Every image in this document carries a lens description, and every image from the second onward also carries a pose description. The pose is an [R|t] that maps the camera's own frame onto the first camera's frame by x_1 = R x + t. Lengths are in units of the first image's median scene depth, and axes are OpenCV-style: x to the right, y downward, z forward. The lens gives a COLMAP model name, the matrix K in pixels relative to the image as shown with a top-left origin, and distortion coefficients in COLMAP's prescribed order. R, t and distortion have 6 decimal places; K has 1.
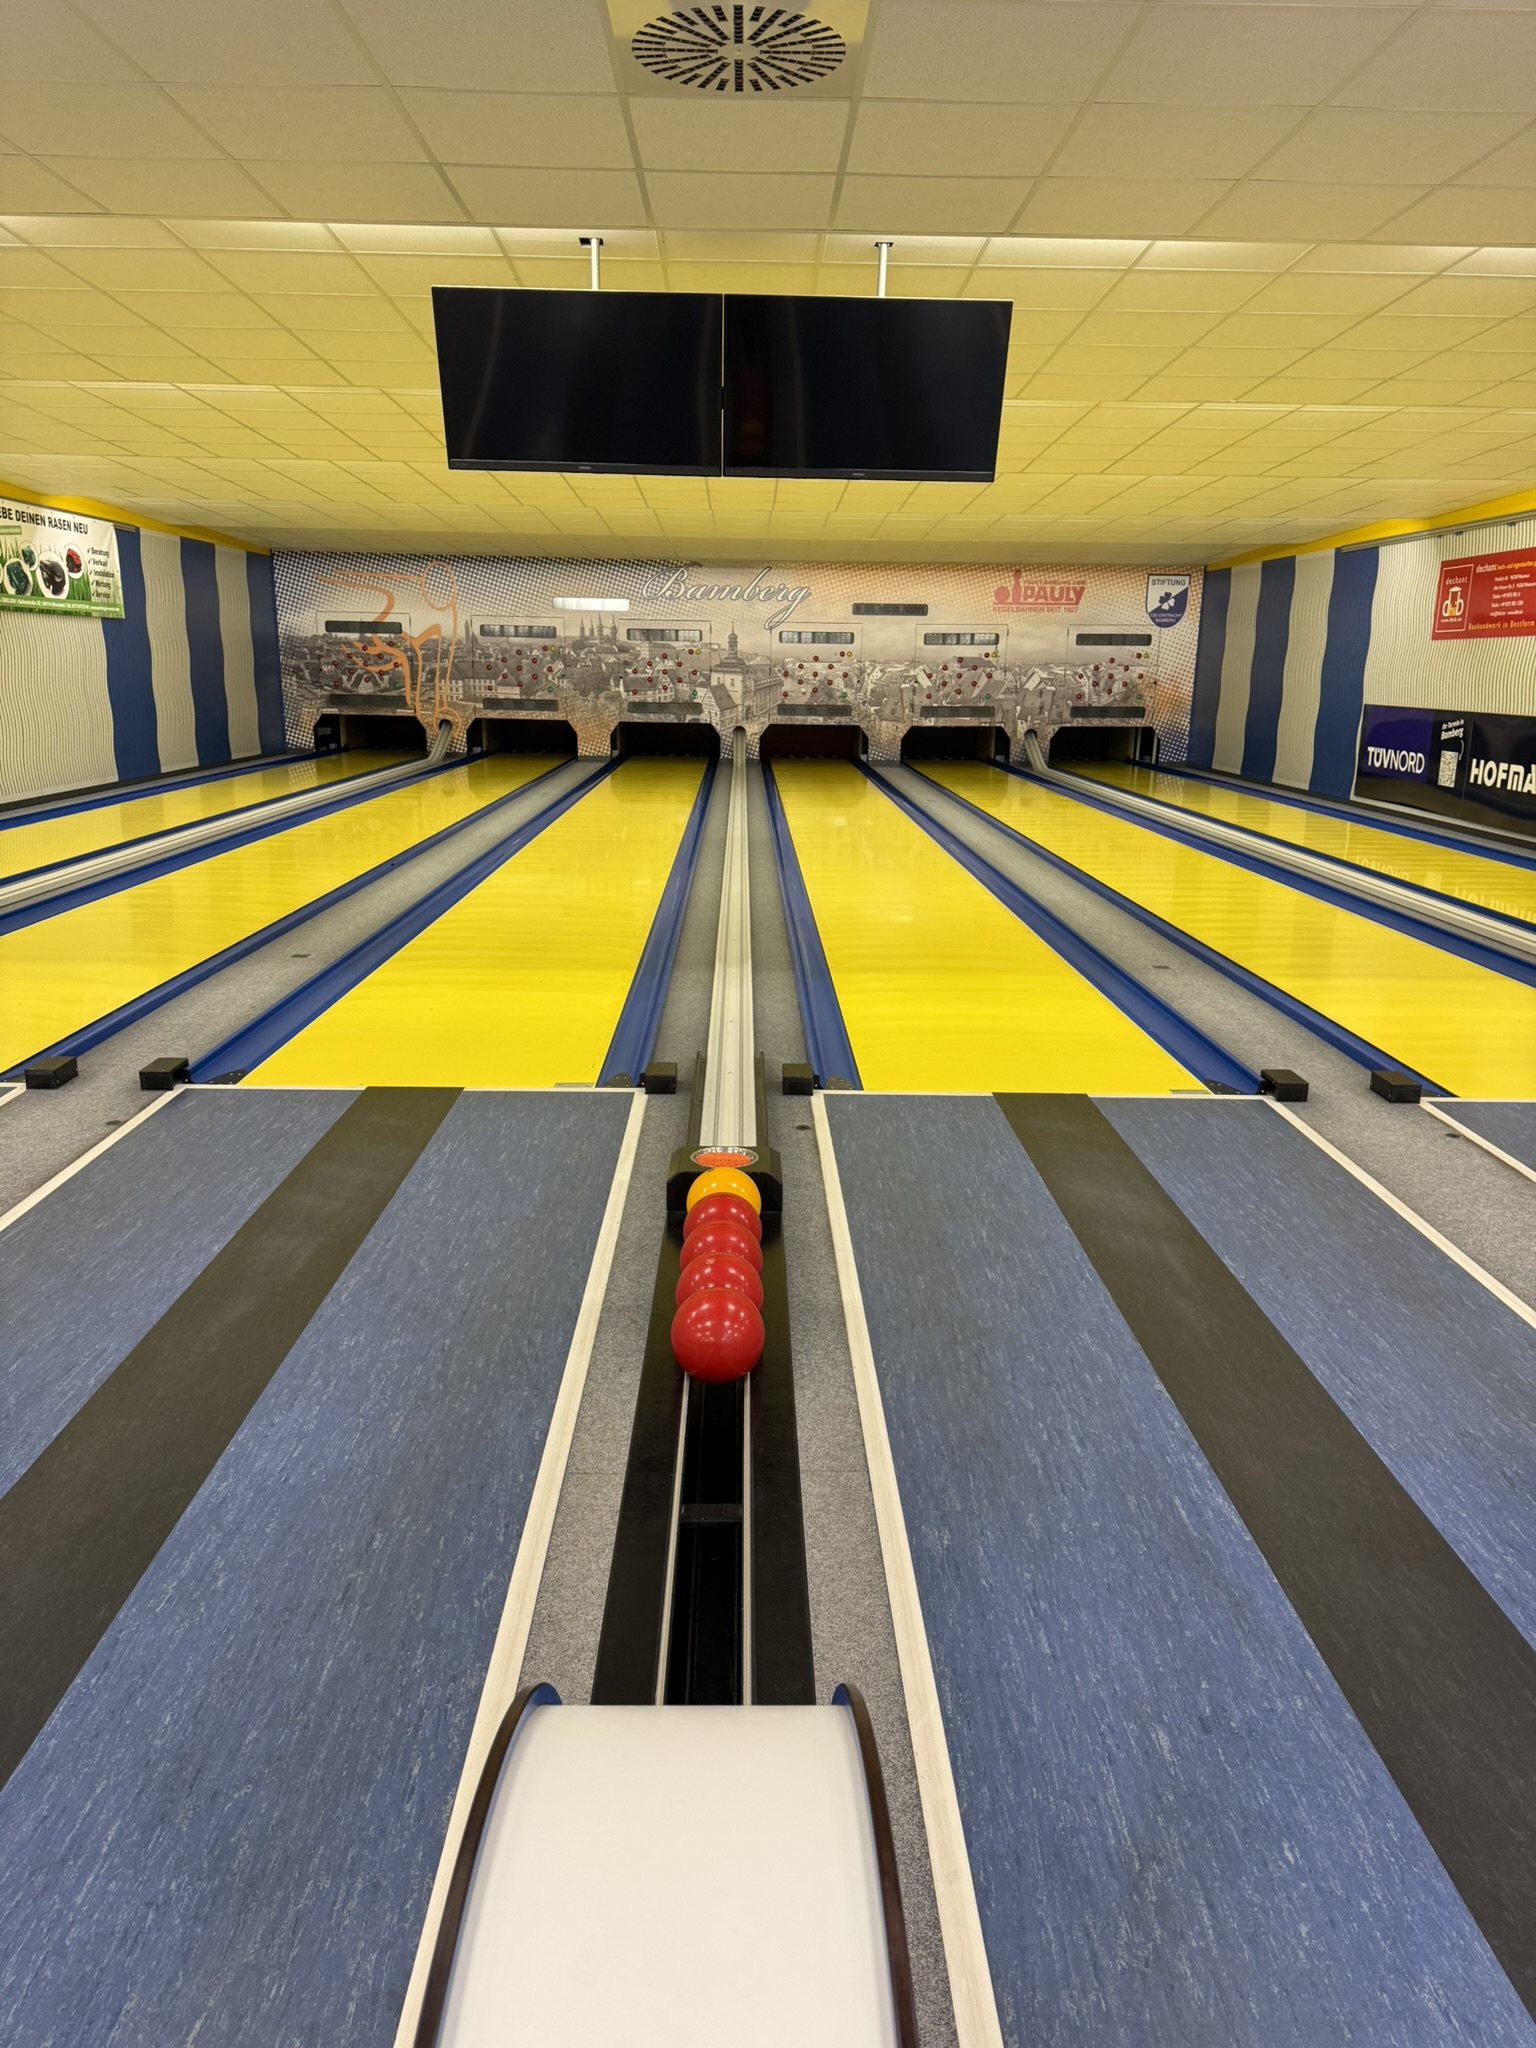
lens RADIAL K [[1427.3, 0, 768.9], [0, 1427.3, 1046.0], [0, 0, 1]] dist [0.120055, -0.189953]
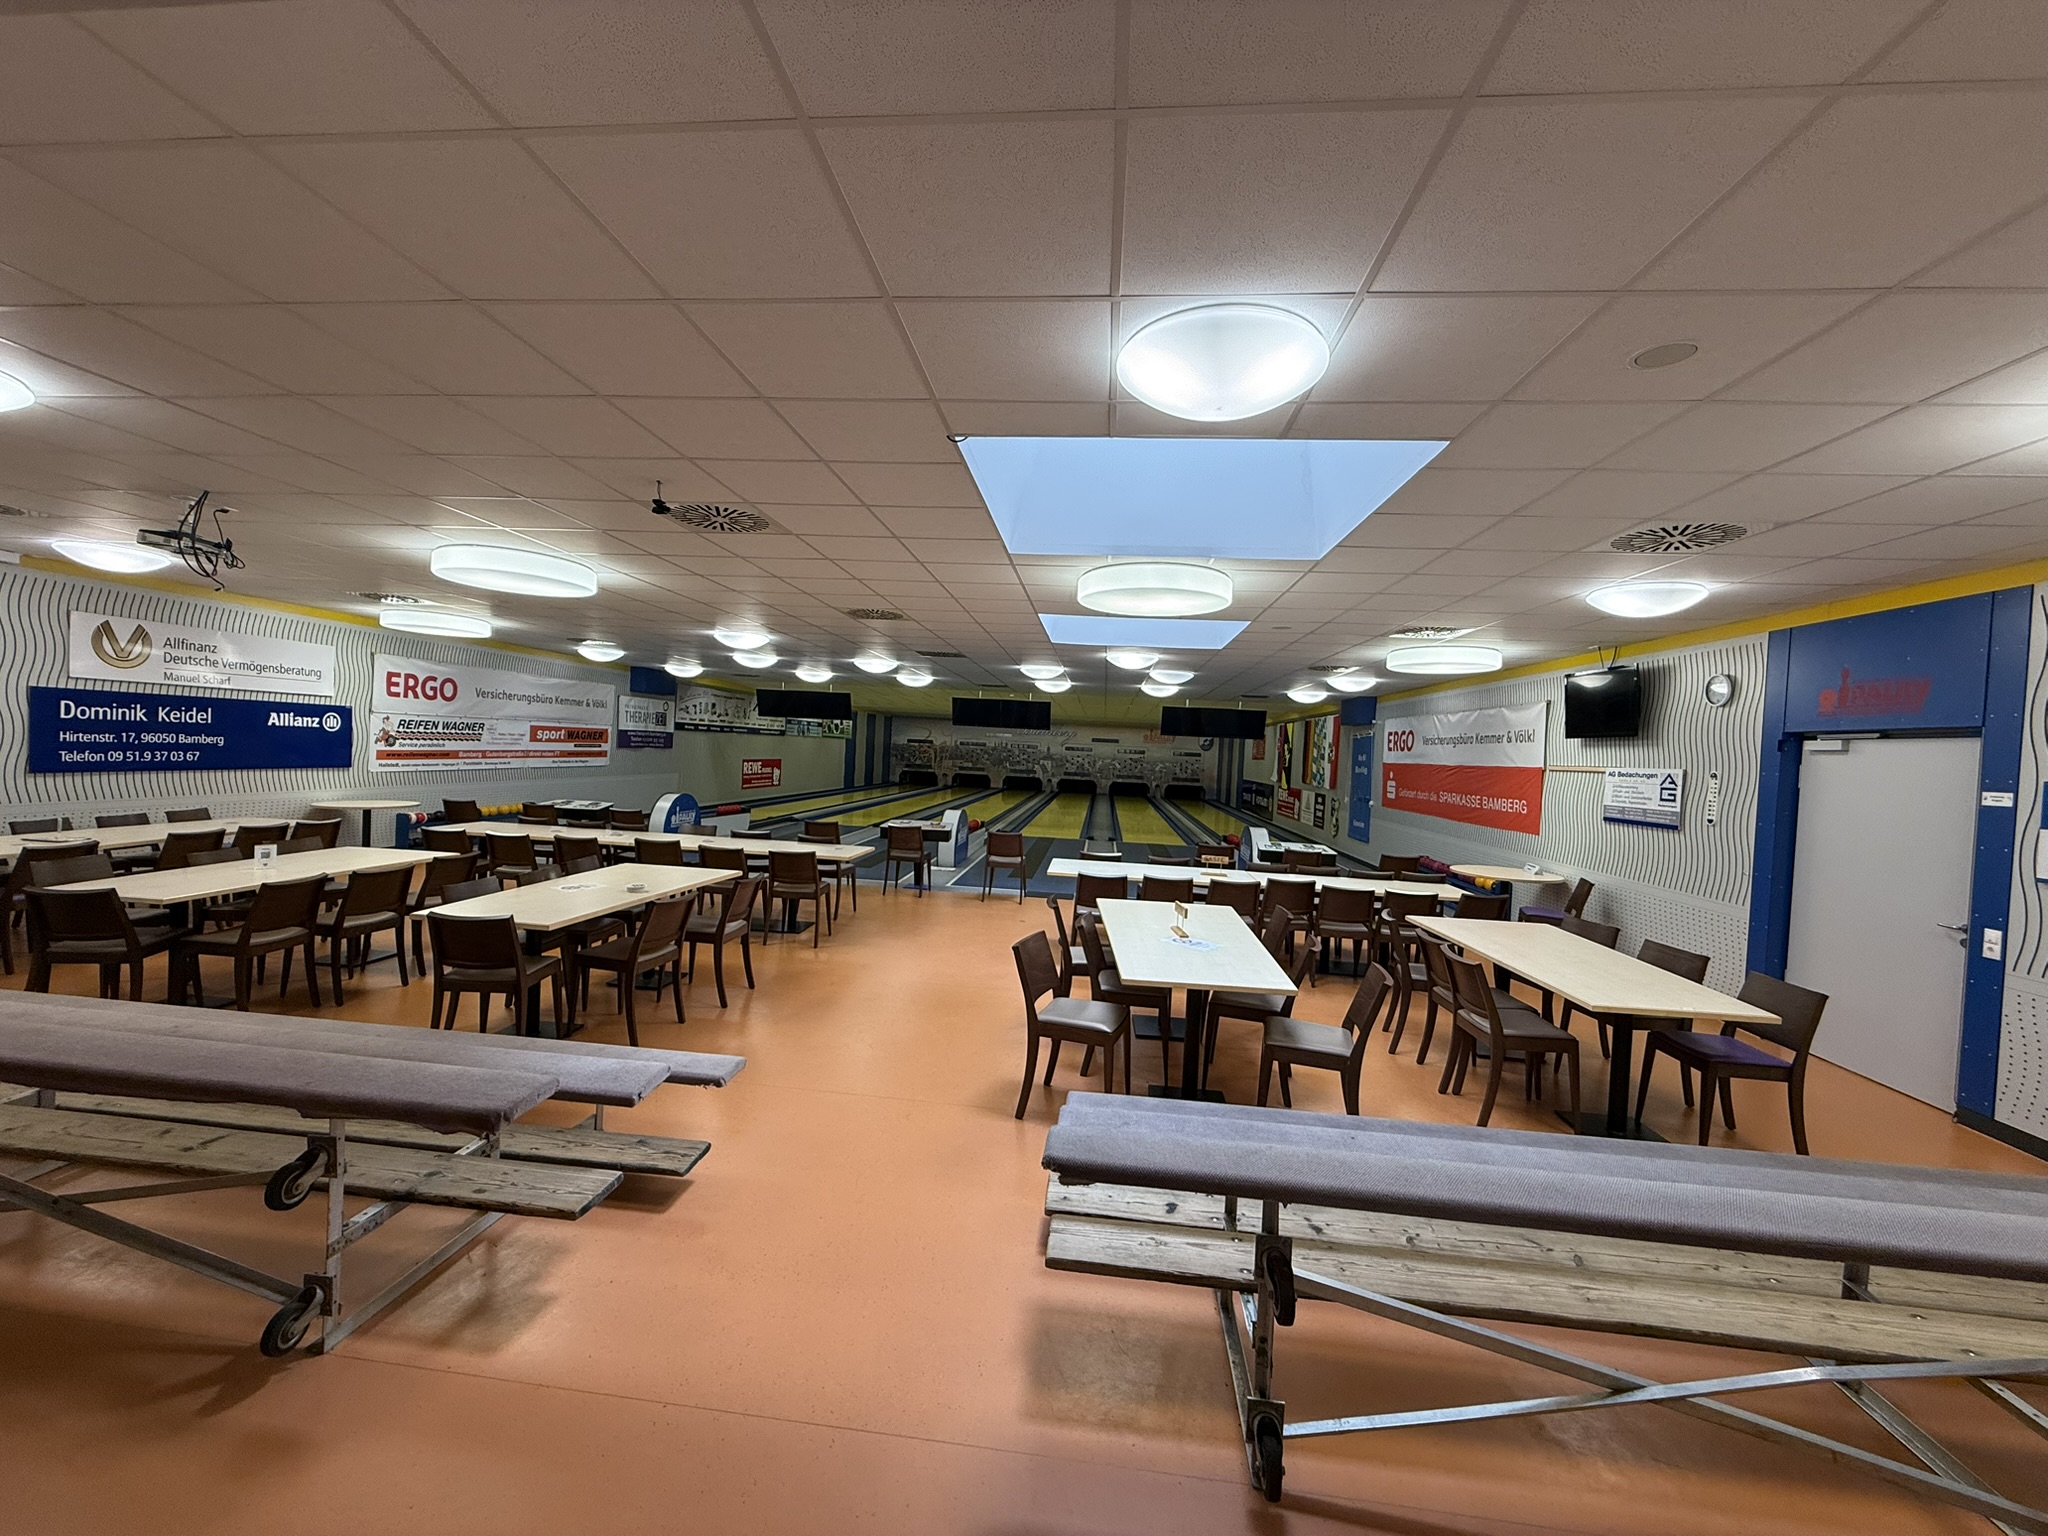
lens RADIAL K [[813.2, 0, 1023.6], [0, 813.2, 769.1], [0, 0, 1]] dist [-0.002590, -0.000765]
pose [[0.992482, 0.037395, -0.116538, 0.111885], [-0.064090, 0.969985, -0.234569, 0.127308], [0.104269, 0.240274, 0.965089, -0.513508]]
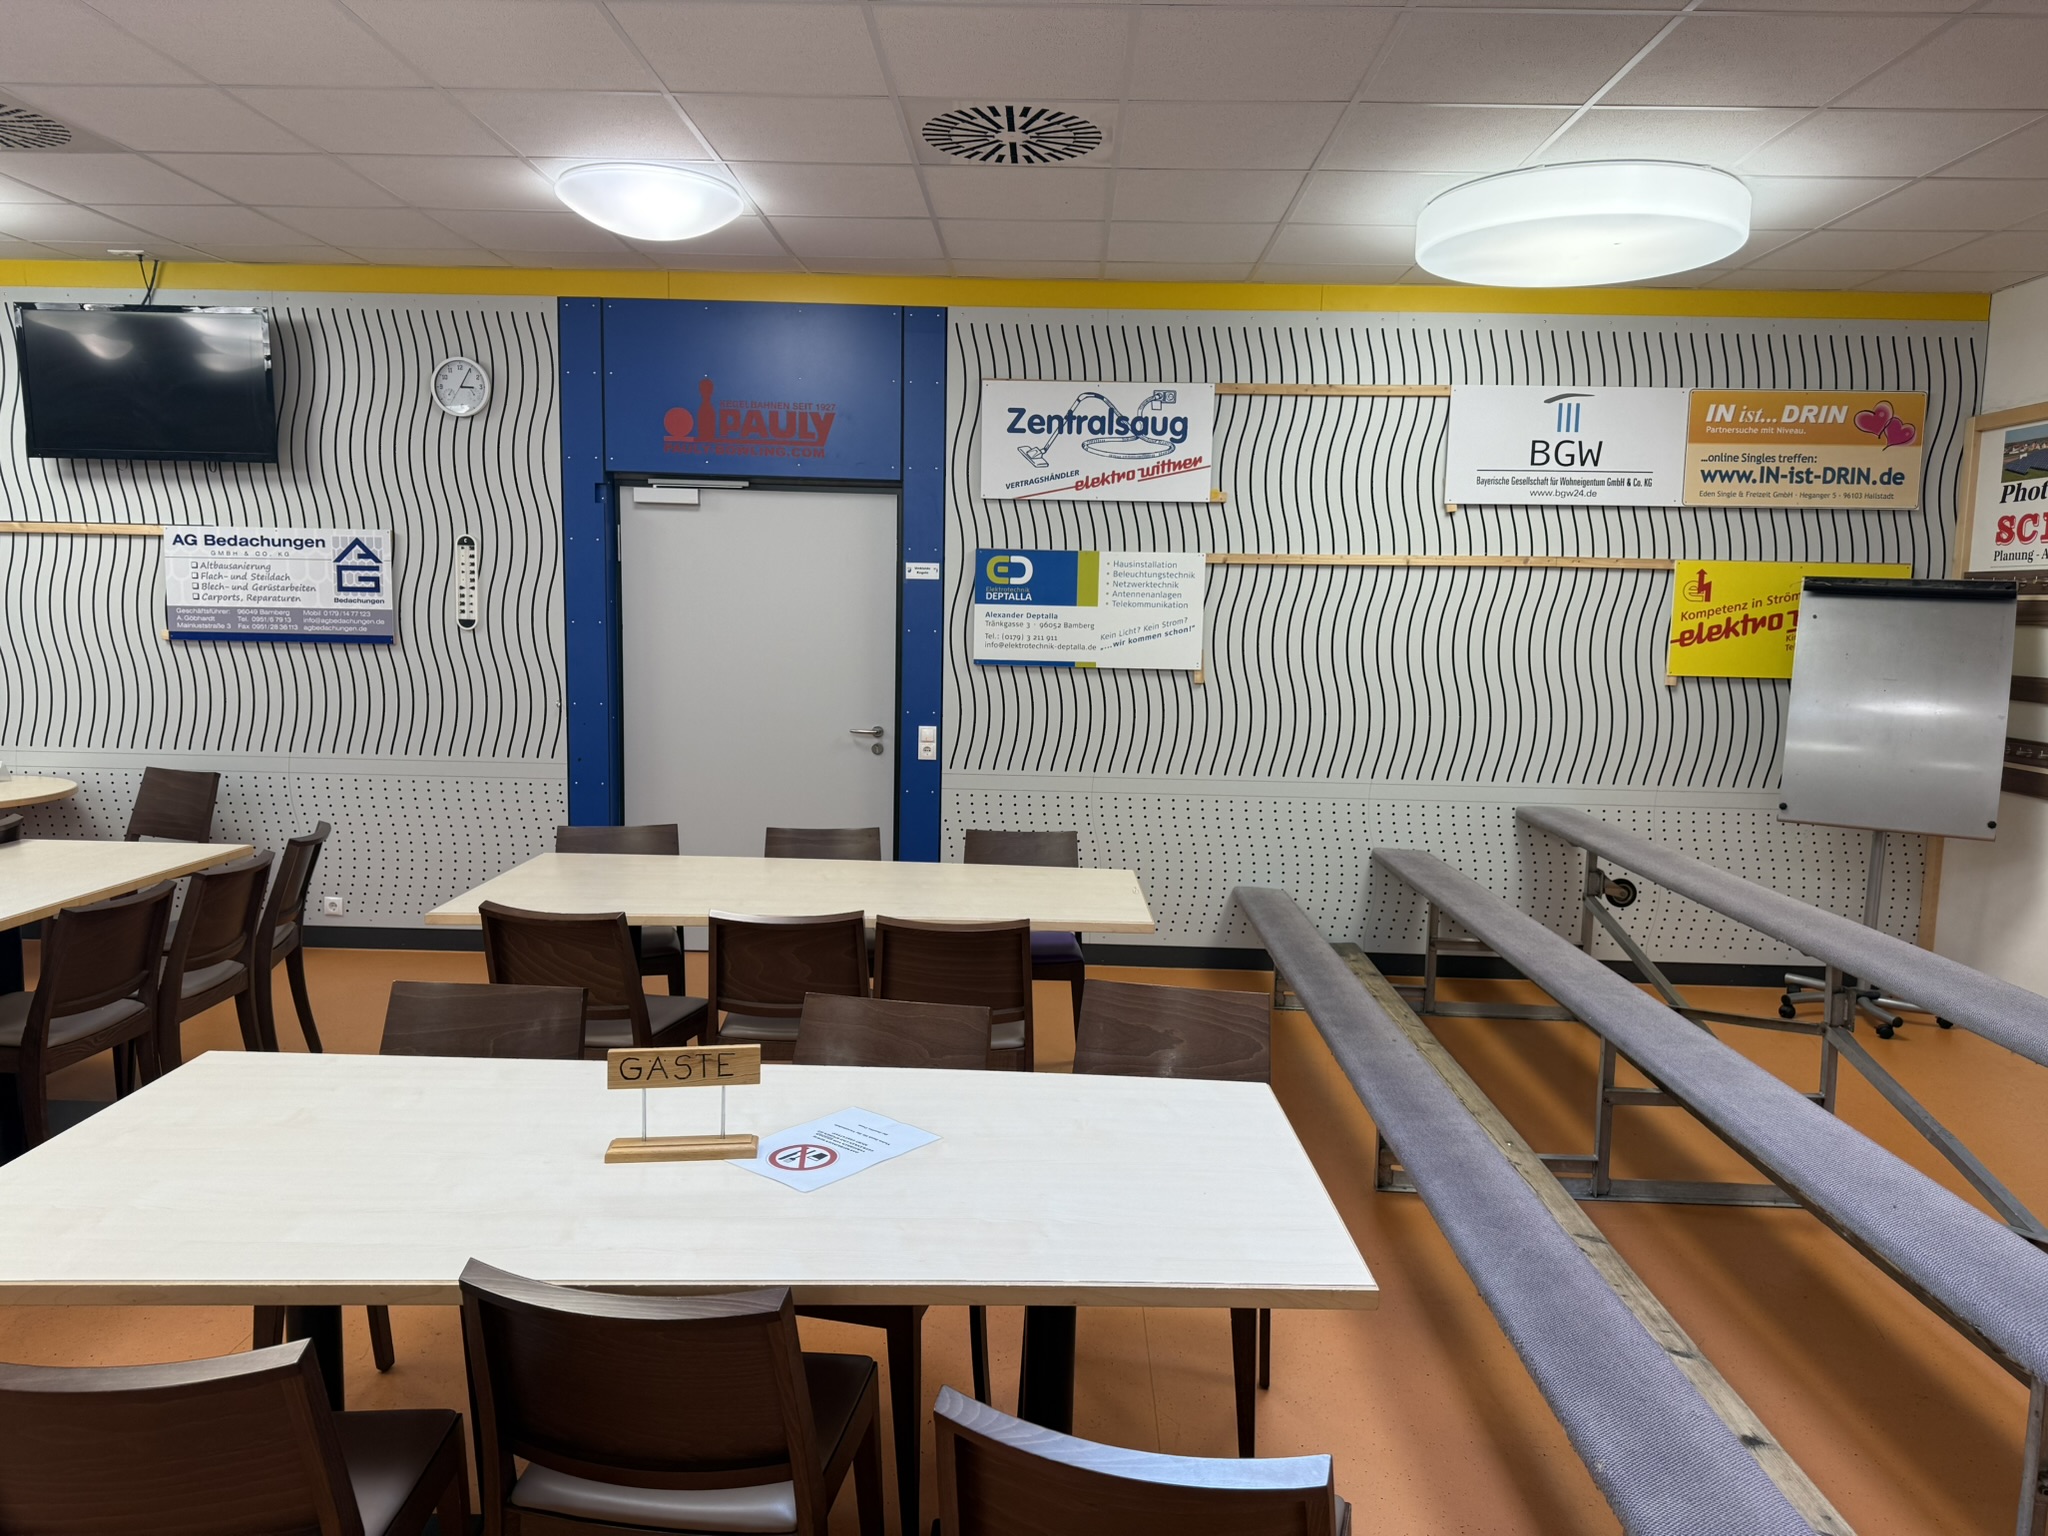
lens RADIAL K [[1408.4, 0, 1011.0], [0, 1408.4, 772.5], [0, 0, 1]] dist [0.061243, -0.075661]
pose [[0.045449, -0.121107, 0.991598, 0.036269], [0.235158, 0.966027, 0.107206, 0.086252], [-0.970894, 0.228310, 0.072384, -0.326056]]
